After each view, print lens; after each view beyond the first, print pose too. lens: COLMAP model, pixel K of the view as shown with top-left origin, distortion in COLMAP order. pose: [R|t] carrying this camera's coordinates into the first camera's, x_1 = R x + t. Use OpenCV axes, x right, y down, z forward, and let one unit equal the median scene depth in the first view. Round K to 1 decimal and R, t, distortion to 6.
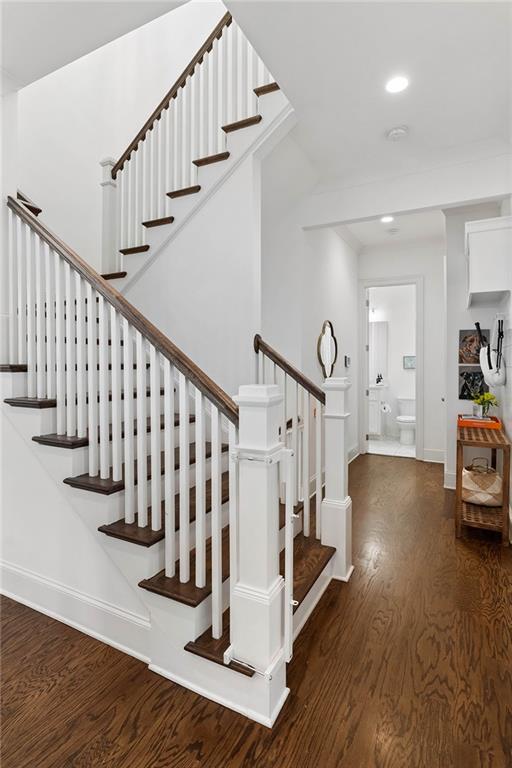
lens RADIAL K [[391.1, 0, 255.1], [0, 391.1, 360.3], [0, 0, 1]] dist [-0.004837, -0.000524]
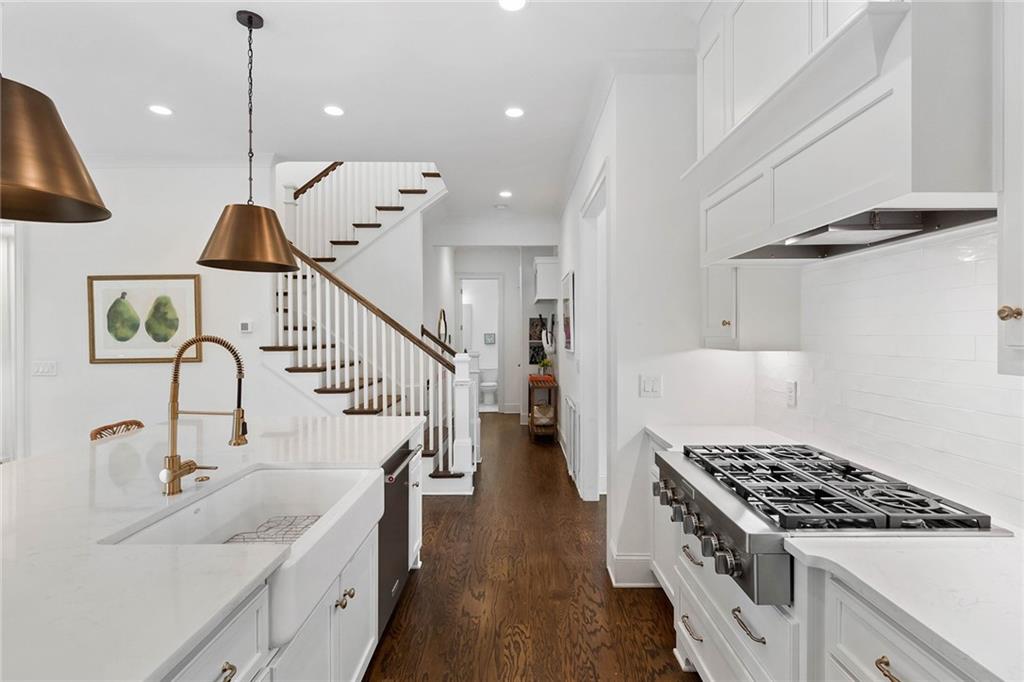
lens RADIAL K [[492.4, 0, 512.0], [0, 492.4, 341.0], [0, 0, 1]] dist [0.002102, 0.000018]
pose [[0.888793, -0.011588, 0.458162, -0.457287], [0.004602, 0.999856, 0.016362, -0.023302], [-0.458285, -0.012434, 0.888718, -0.736184]]
